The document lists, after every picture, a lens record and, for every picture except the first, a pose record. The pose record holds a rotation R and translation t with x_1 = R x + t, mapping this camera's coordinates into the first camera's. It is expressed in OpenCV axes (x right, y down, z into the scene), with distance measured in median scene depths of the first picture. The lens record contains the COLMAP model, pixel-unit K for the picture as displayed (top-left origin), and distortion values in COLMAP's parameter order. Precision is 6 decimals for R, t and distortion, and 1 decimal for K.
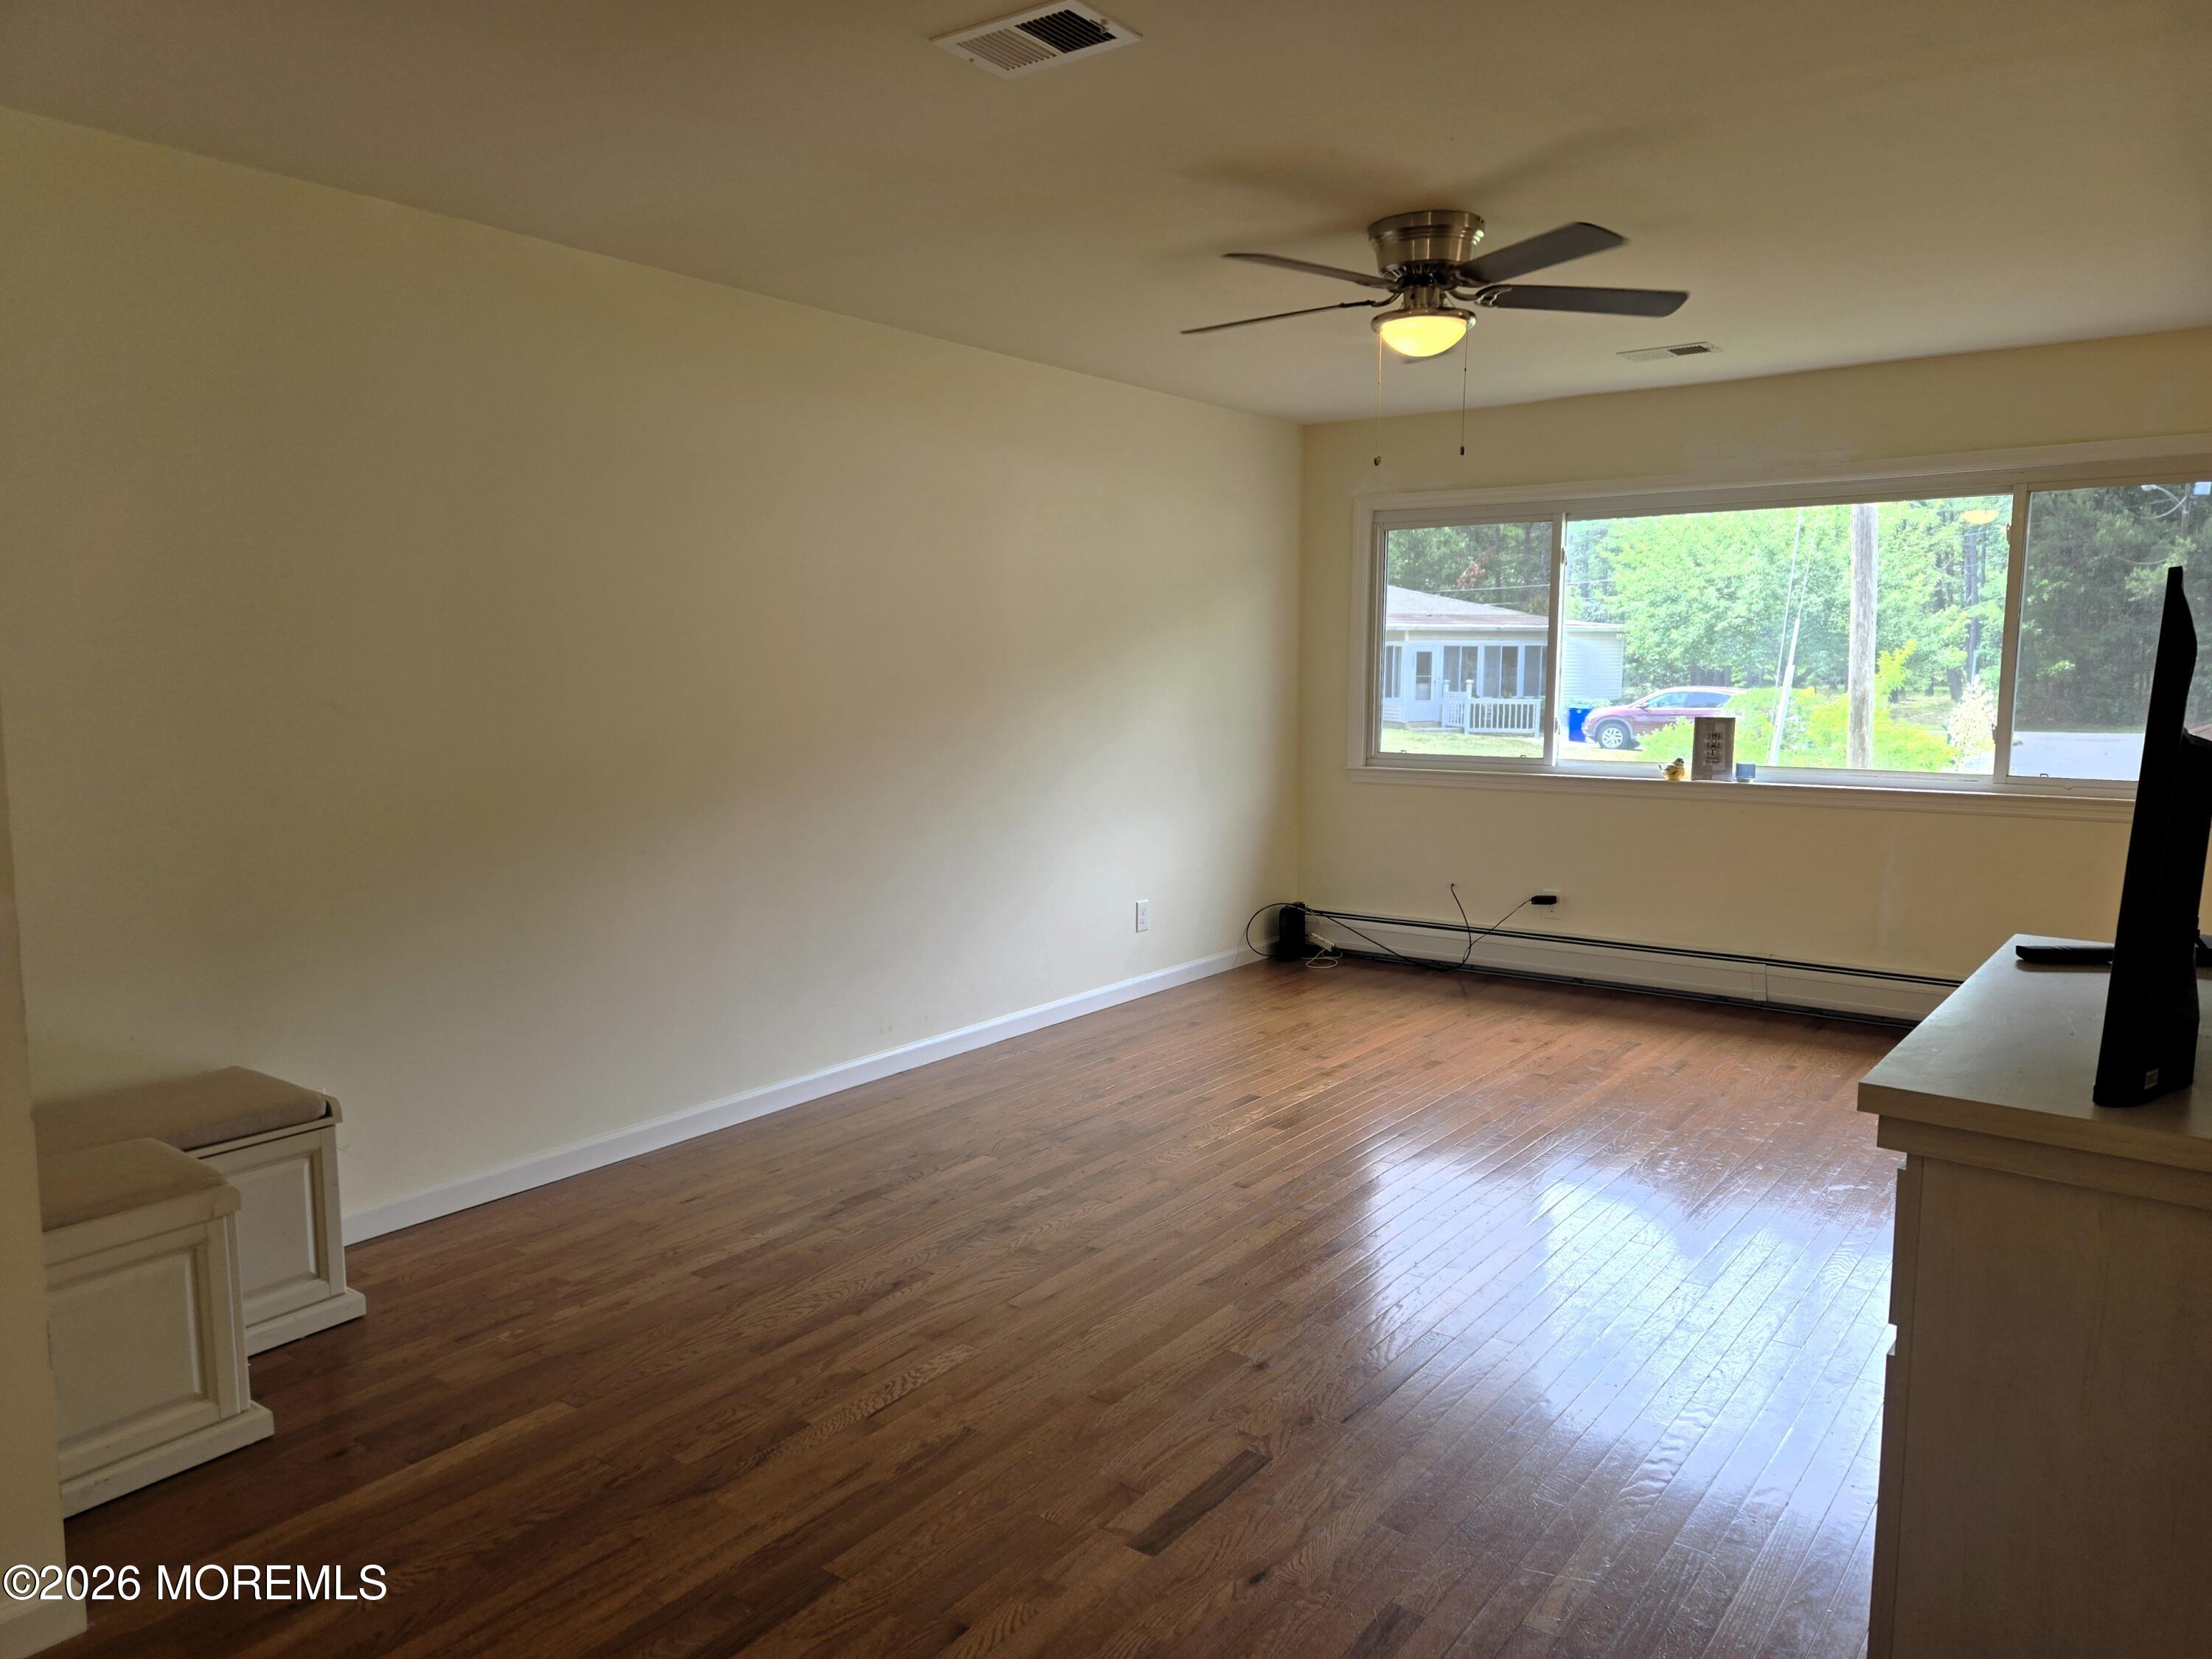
lens RADIAL K [[1480.6, 0, 1109.8], [0, 1480.6, 827.2], [0, 0, 1]] dist [0.071389, -0.055708]
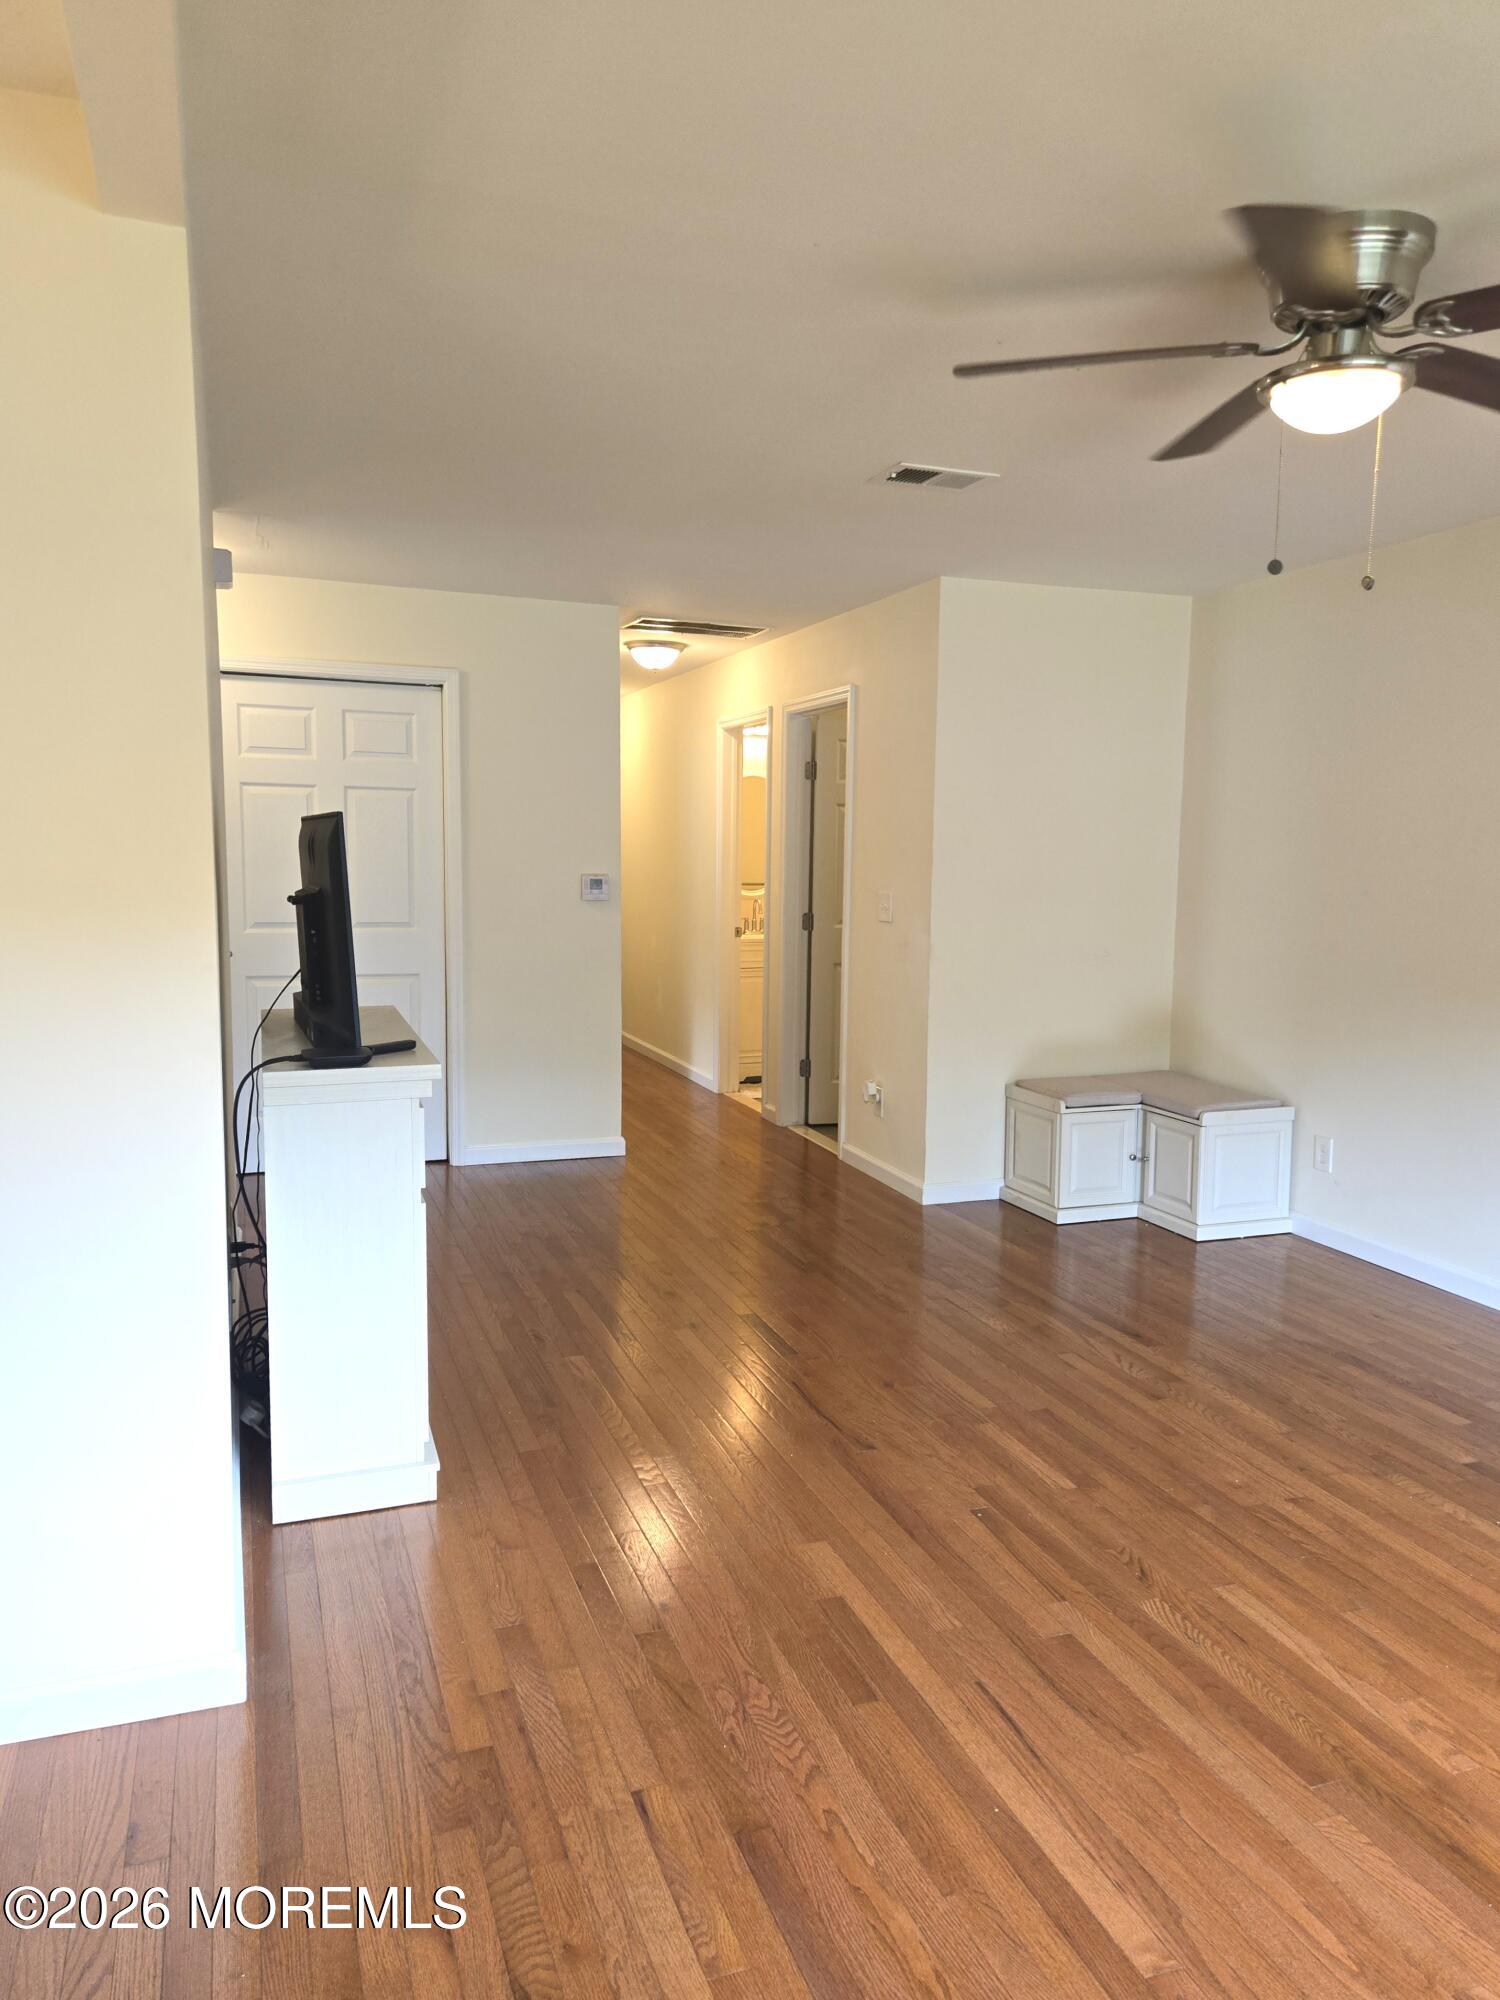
lens RADIAL K [[1399.2, 0, 750.0], [0, 1399.2, 1000.0], [0, 0, 1]] dist [0.091562, -0.069418]
pose [[-0.534783, 0.089331, -0.840254, 1.054814], [-0.097915, 0.981146, 0.166628, -0.157774], [0.839297, 0.171383, -0.515953, 1.301362]]
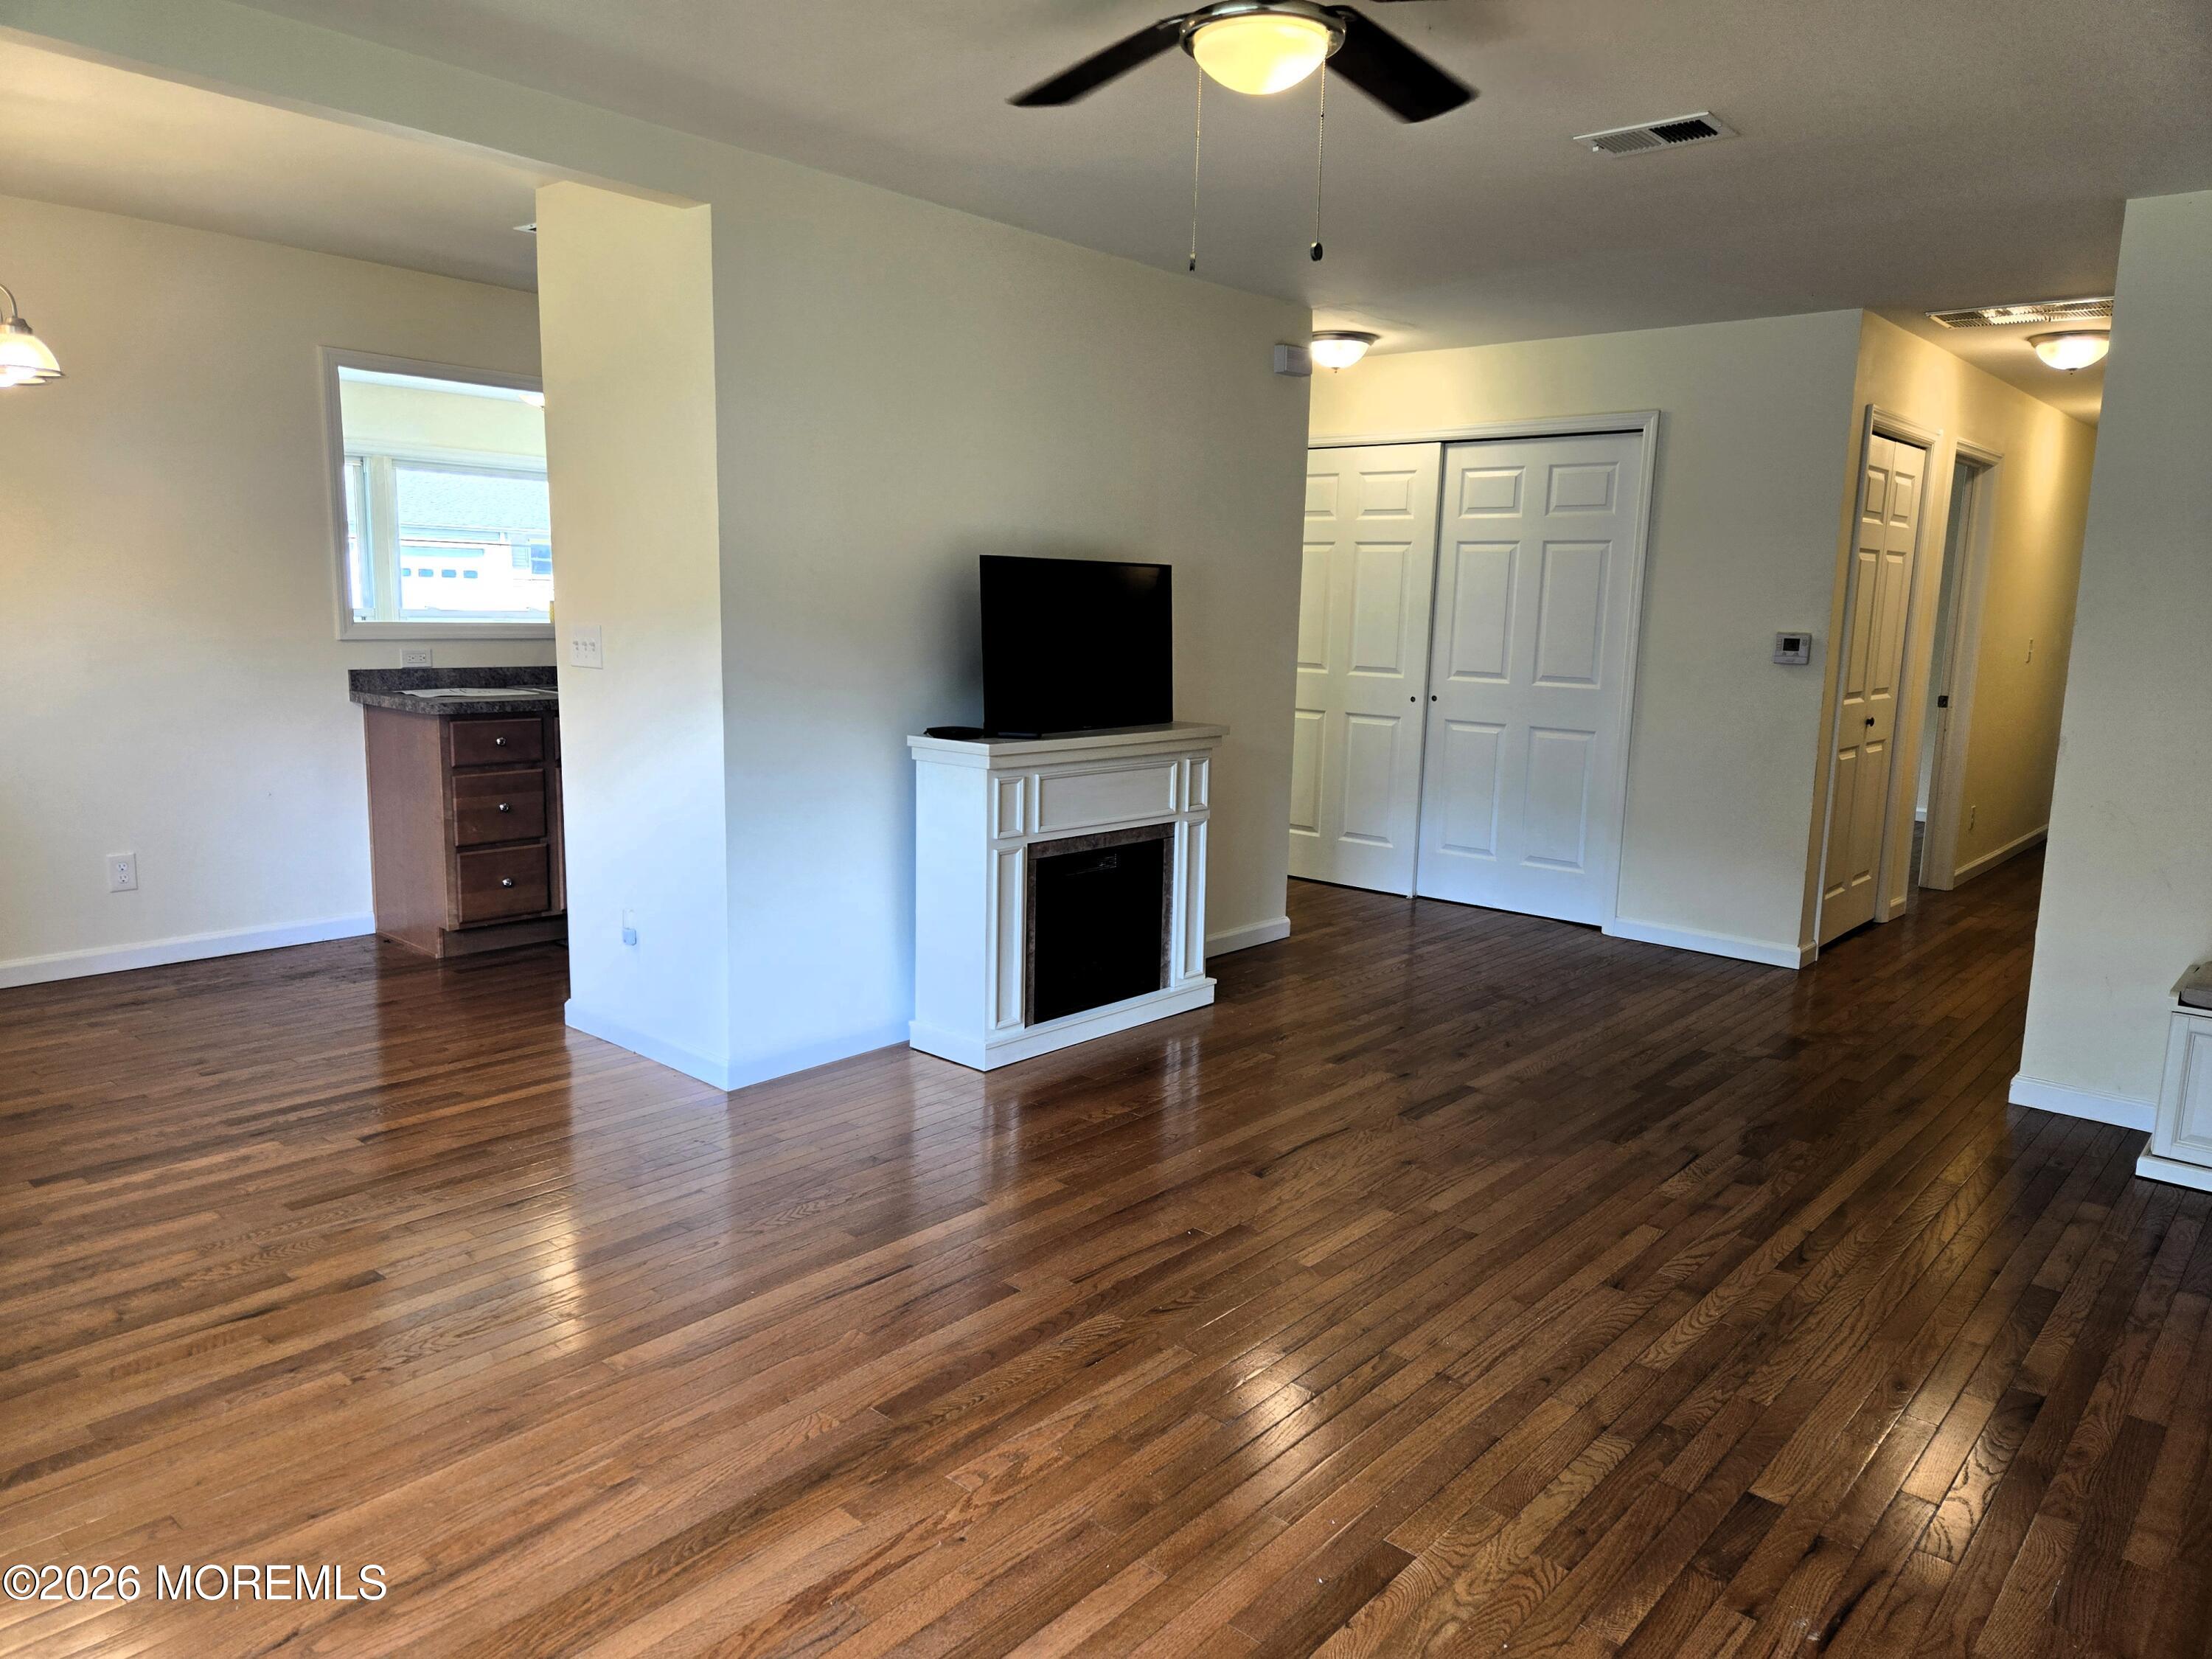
lens RADIAL K [[1480.6, 0, 1109.8], [0, 1480.6, 827.2], [0, 0, 1]] dist [0.071389, -0.055708]
pose [[-0.997262, -0.035260, 0.064999, 0.245468], [-0.017531, 0.966673, 0.255414, -0.199379], [-0.071838, 0.253575, -0.964644, 1.881870]]
